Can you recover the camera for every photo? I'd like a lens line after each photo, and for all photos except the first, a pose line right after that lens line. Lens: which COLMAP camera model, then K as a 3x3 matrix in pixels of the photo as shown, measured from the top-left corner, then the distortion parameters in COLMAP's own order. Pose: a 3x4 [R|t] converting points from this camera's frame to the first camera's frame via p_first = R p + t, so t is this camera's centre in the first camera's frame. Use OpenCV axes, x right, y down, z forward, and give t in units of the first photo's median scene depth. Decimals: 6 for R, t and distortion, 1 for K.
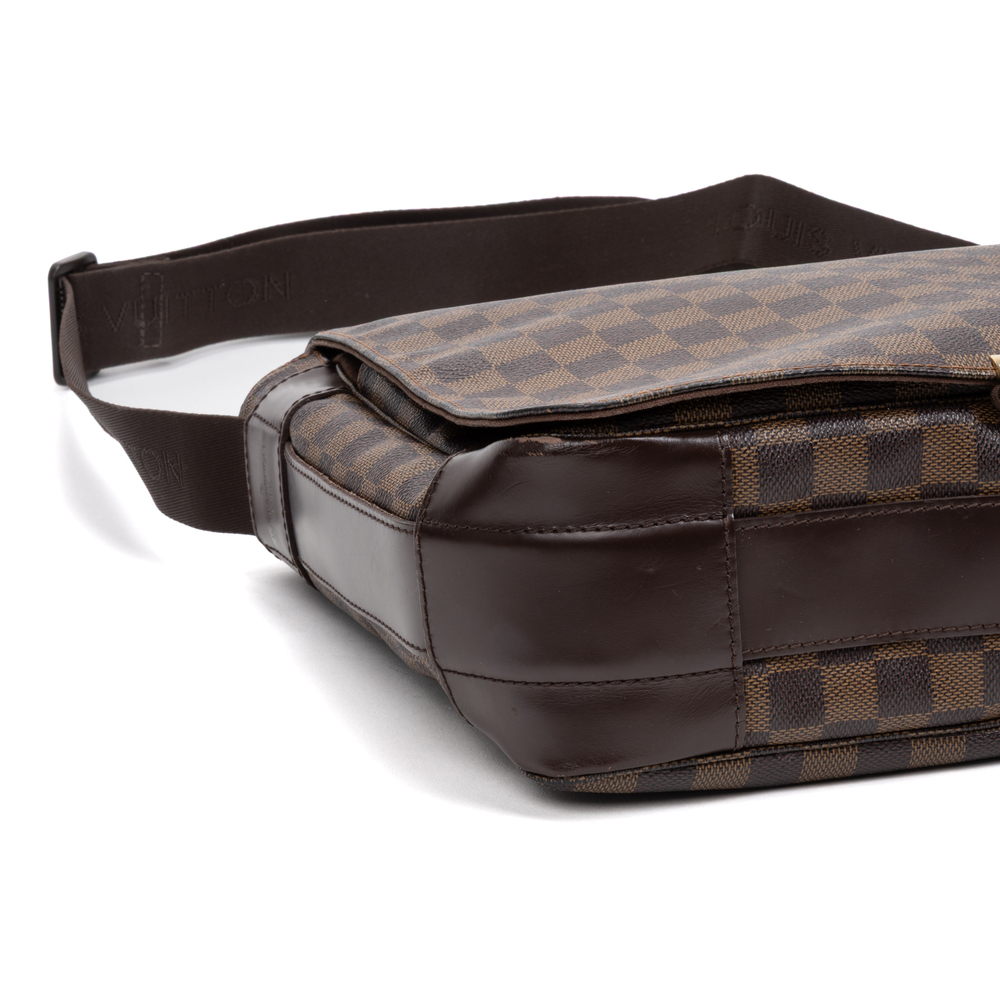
lens RADIAL K [[4431.7, 0, 502.7], [0, 4431.7, 506.9], [0, 0, 1]] dist [0.458049, 0.000000]
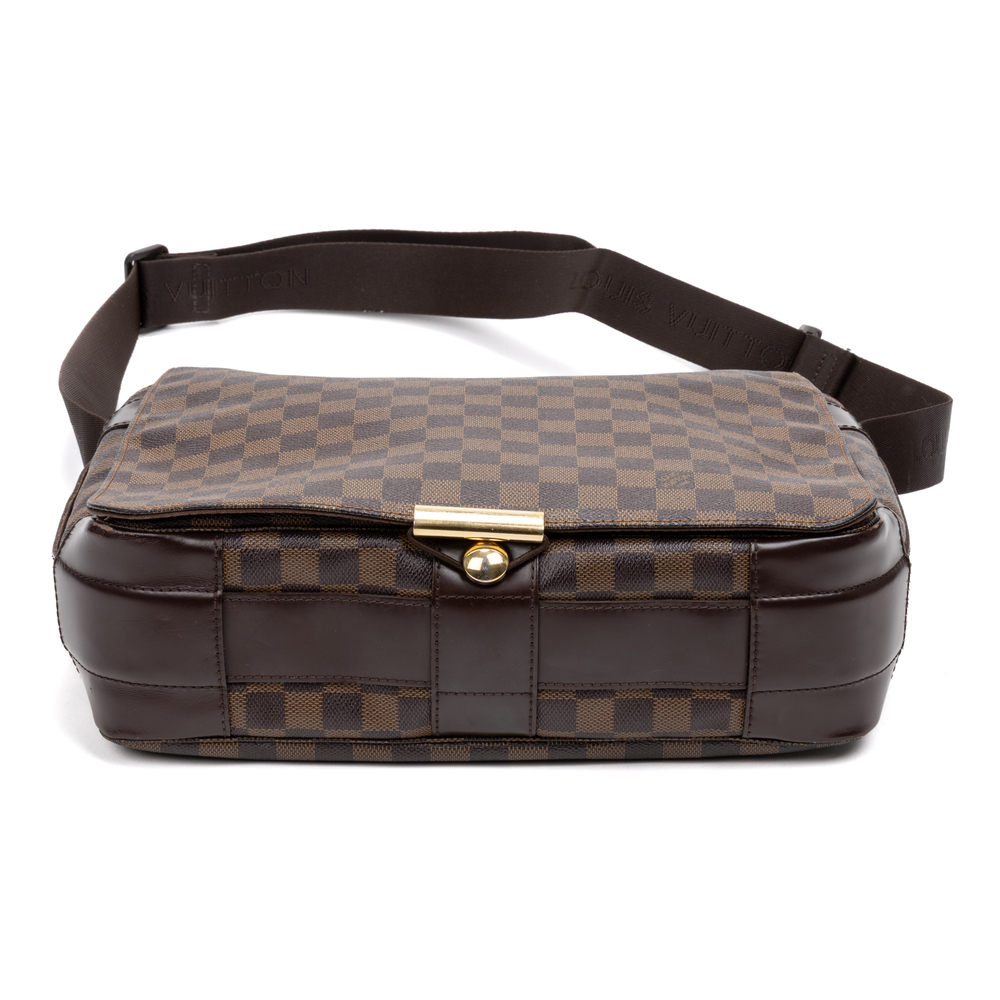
lens RADIAL K [[4431.7, 0, 502.5], [0, 4431.7, 496.4], [0, 0, 1]] dist [0.458049, 0.000000]
pose [[0.896500, 0.159798, -0.413221, 0.751078], [-0.079223, 0.975476, 0.205352, -0.344956], [0.435902, -0.151362, 0.887175, -0.299326]]
